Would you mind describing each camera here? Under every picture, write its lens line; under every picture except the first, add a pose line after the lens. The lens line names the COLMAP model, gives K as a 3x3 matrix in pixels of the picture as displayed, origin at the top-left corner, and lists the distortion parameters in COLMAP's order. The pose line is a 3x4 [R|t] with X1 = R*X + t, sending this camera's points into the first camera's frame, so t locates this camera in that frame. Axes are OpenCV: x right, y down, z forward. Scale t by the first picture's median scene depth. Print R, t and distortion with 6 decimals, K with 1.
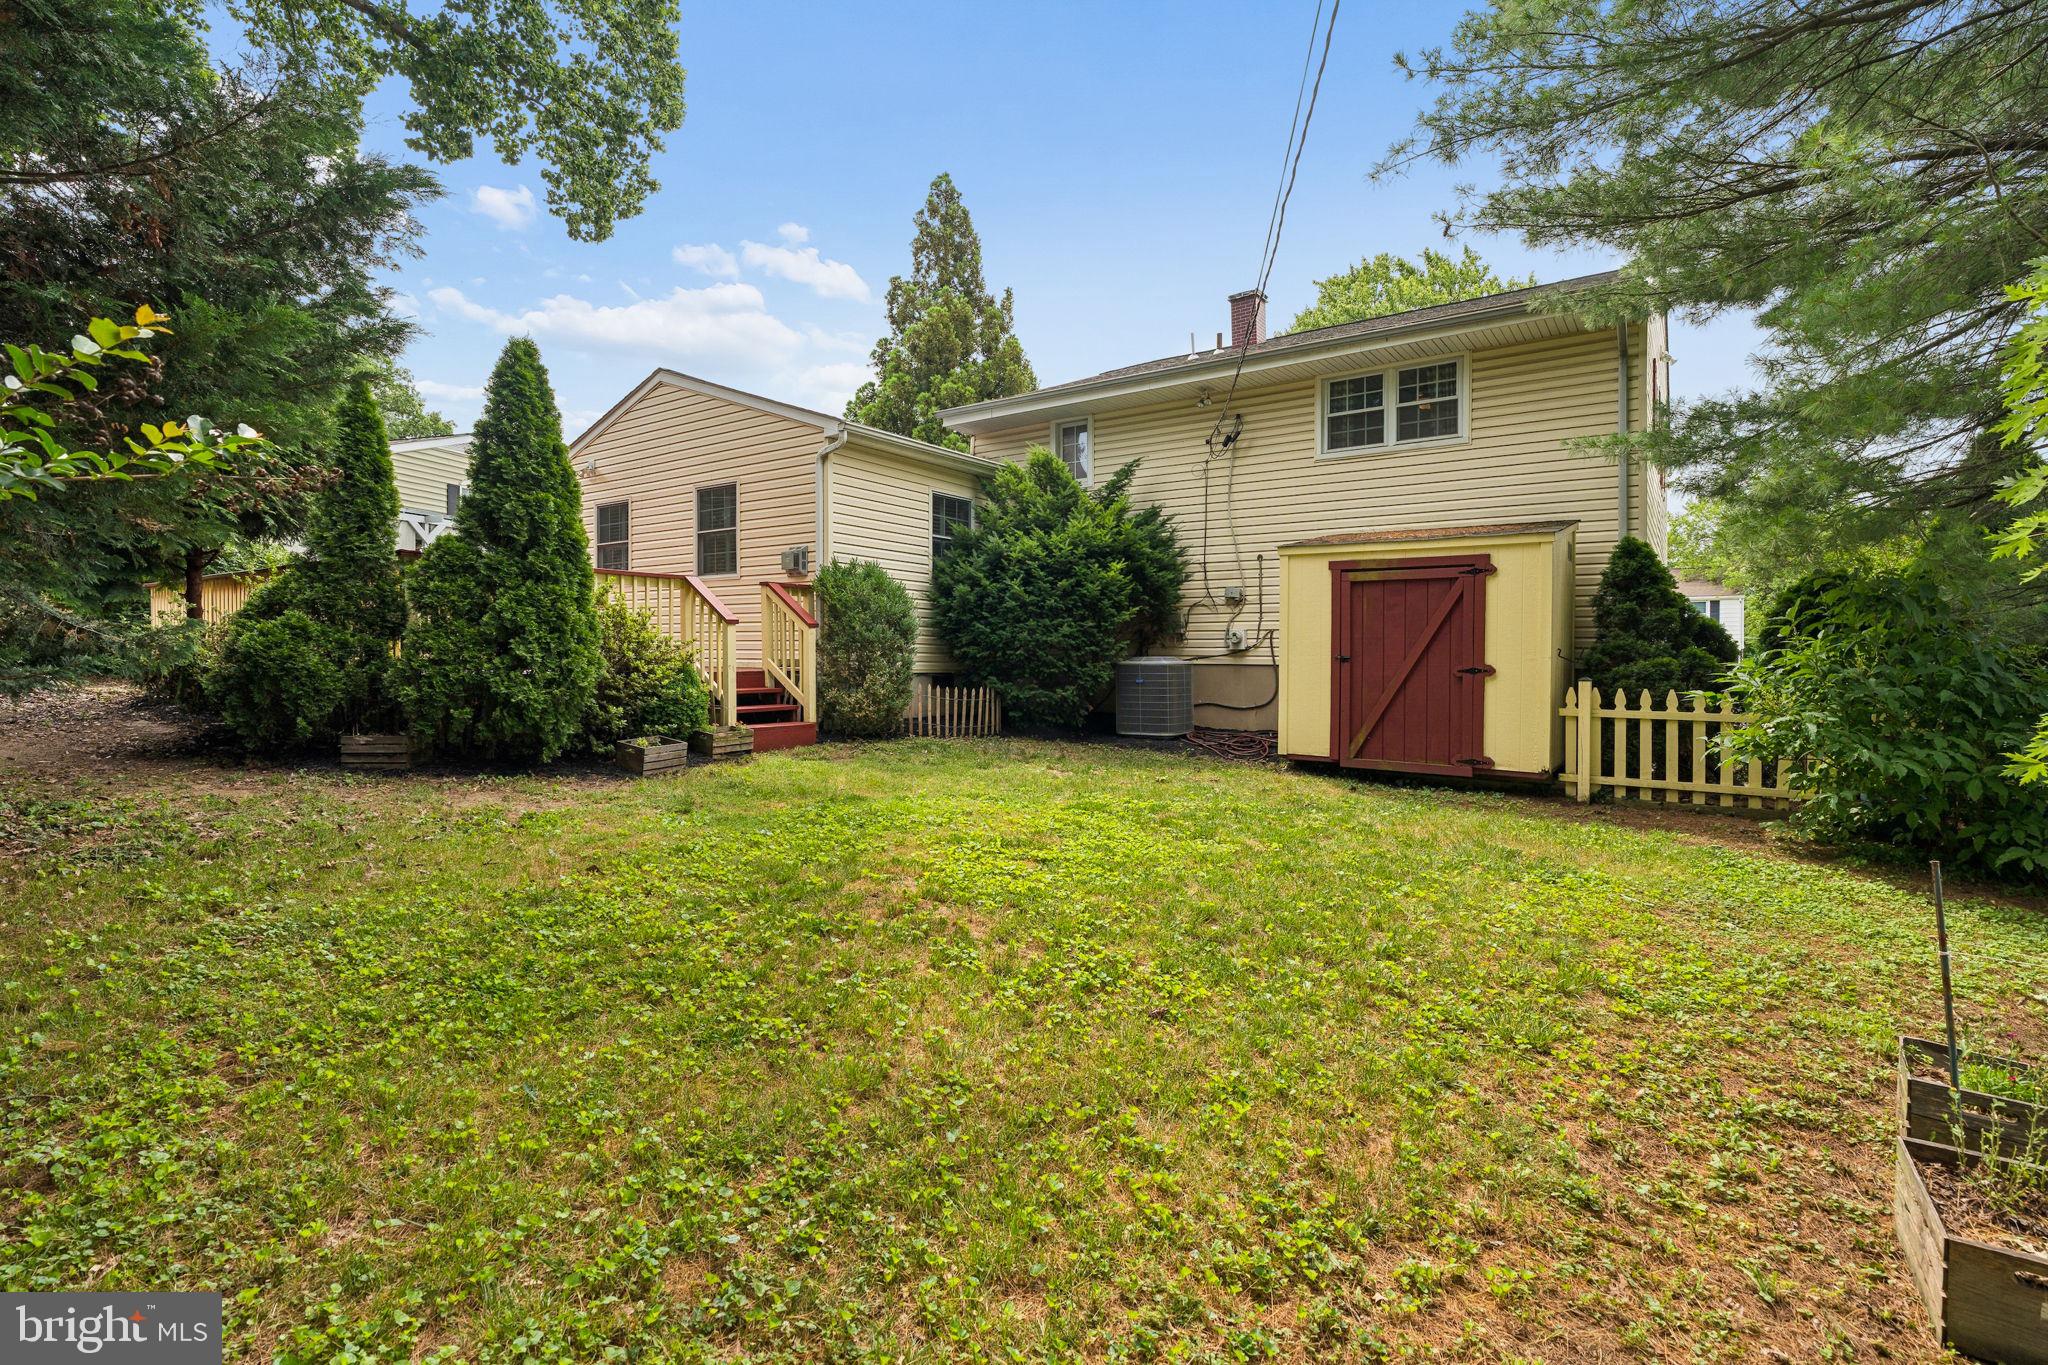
lens RADIAL K [[934.3, 0, 1026.0], [0, 934.3, 672.8], [0, 0, 1]] dist [-0.000130, 0.000086]
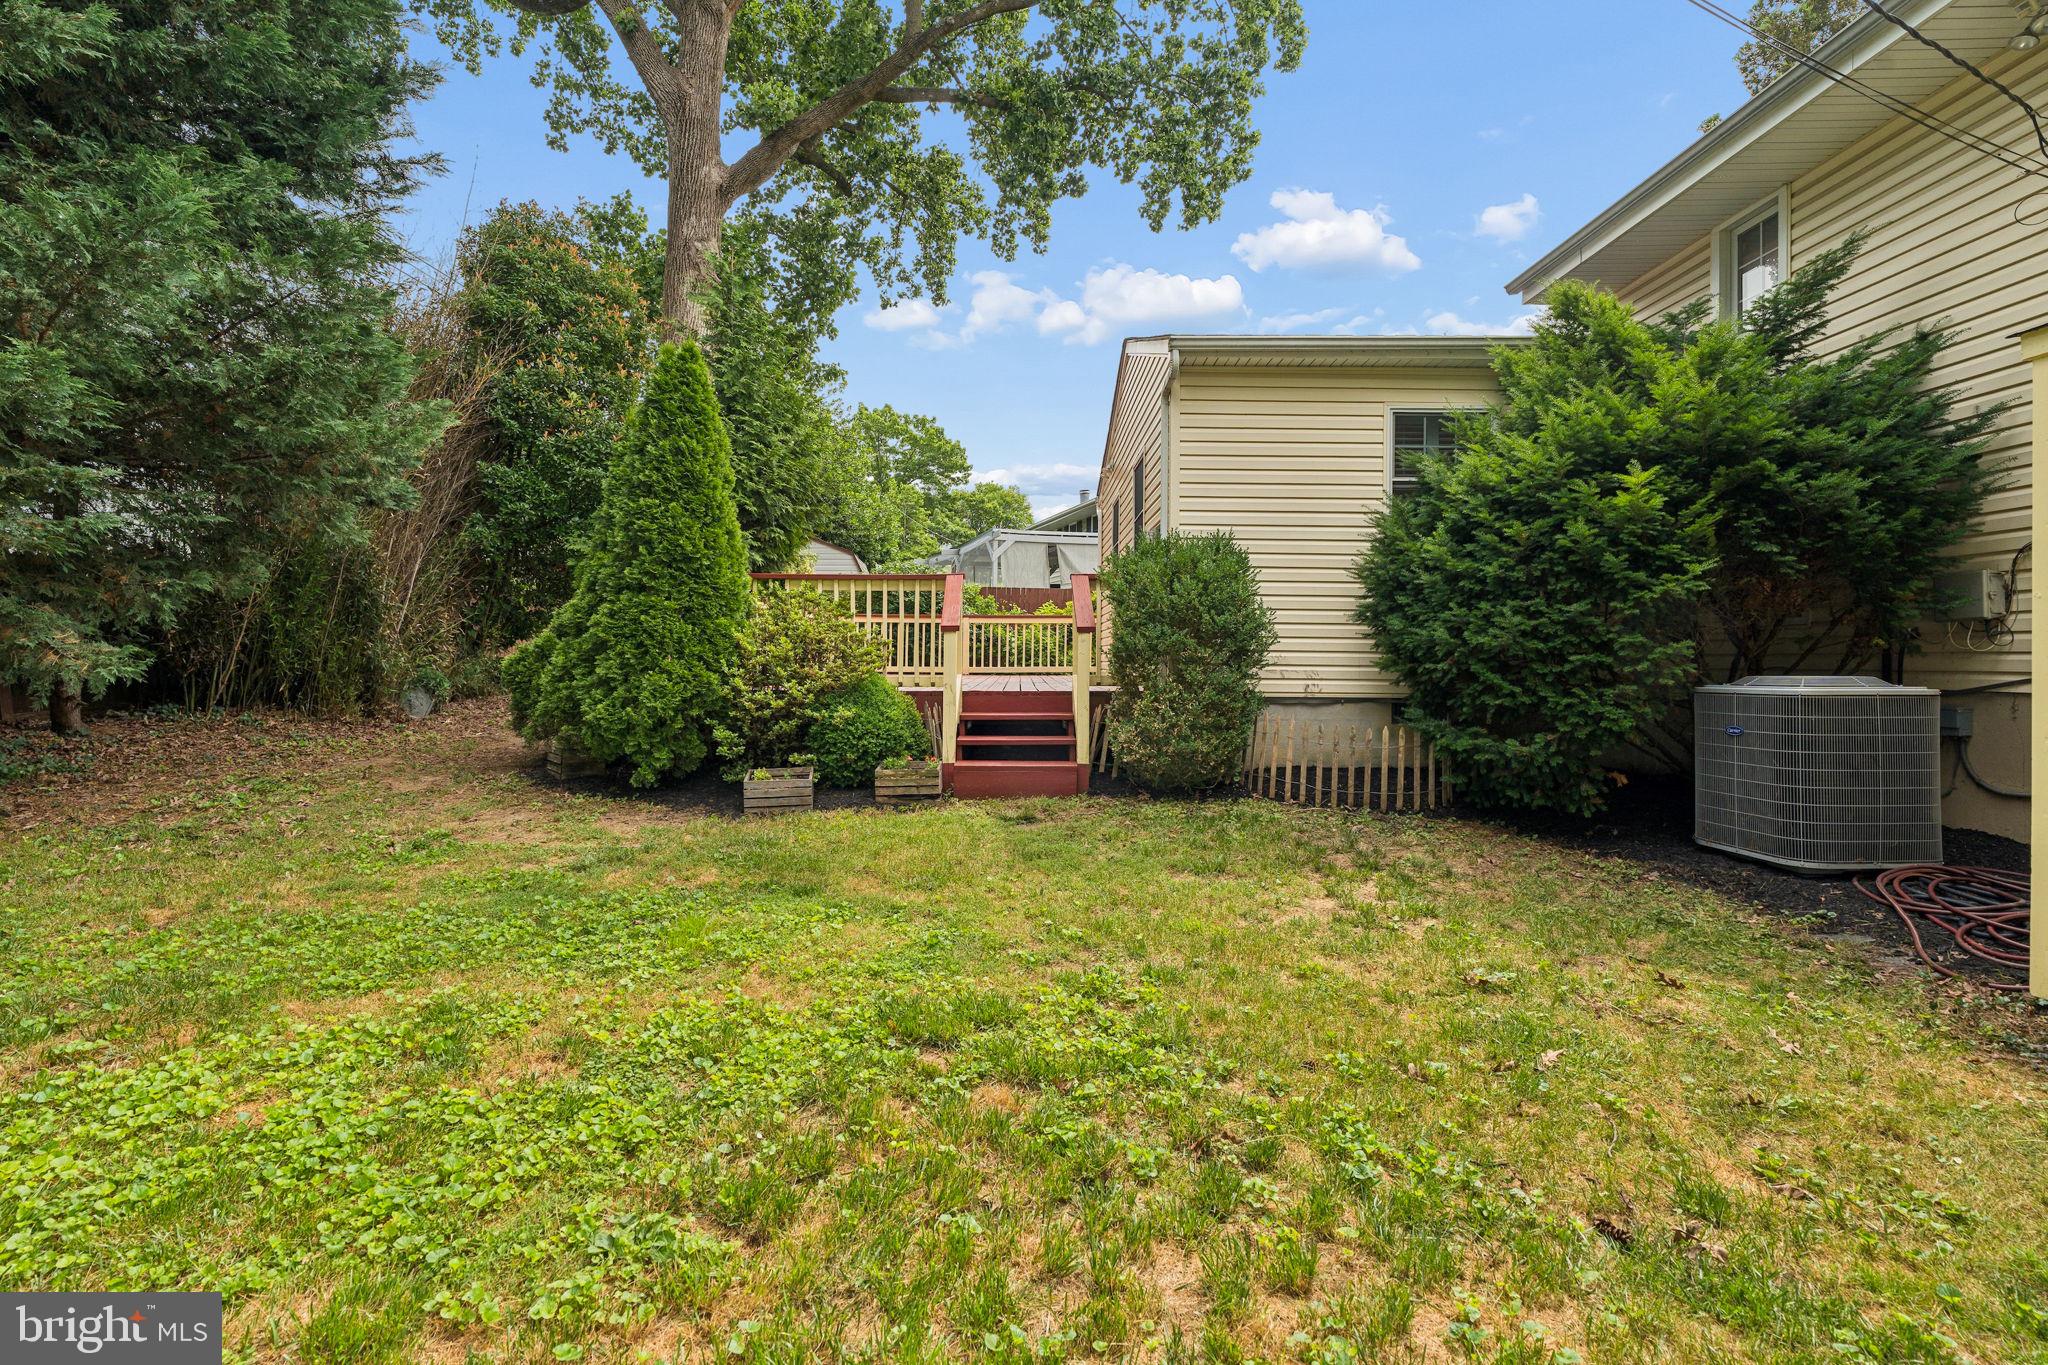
lens RADIAL K [[934.3, 0, 1023.5], [0, 934.3, 678.2], [0, 0, 1]] dist [-0.000130, 0.000086]
pose [[0.592421, 0.006914, -0.805599, 0.288091], [-0.016122, 0.999865, -0.003275, -0.008956], [0.805467, 0.014928, 0.592452, 0.477862]]
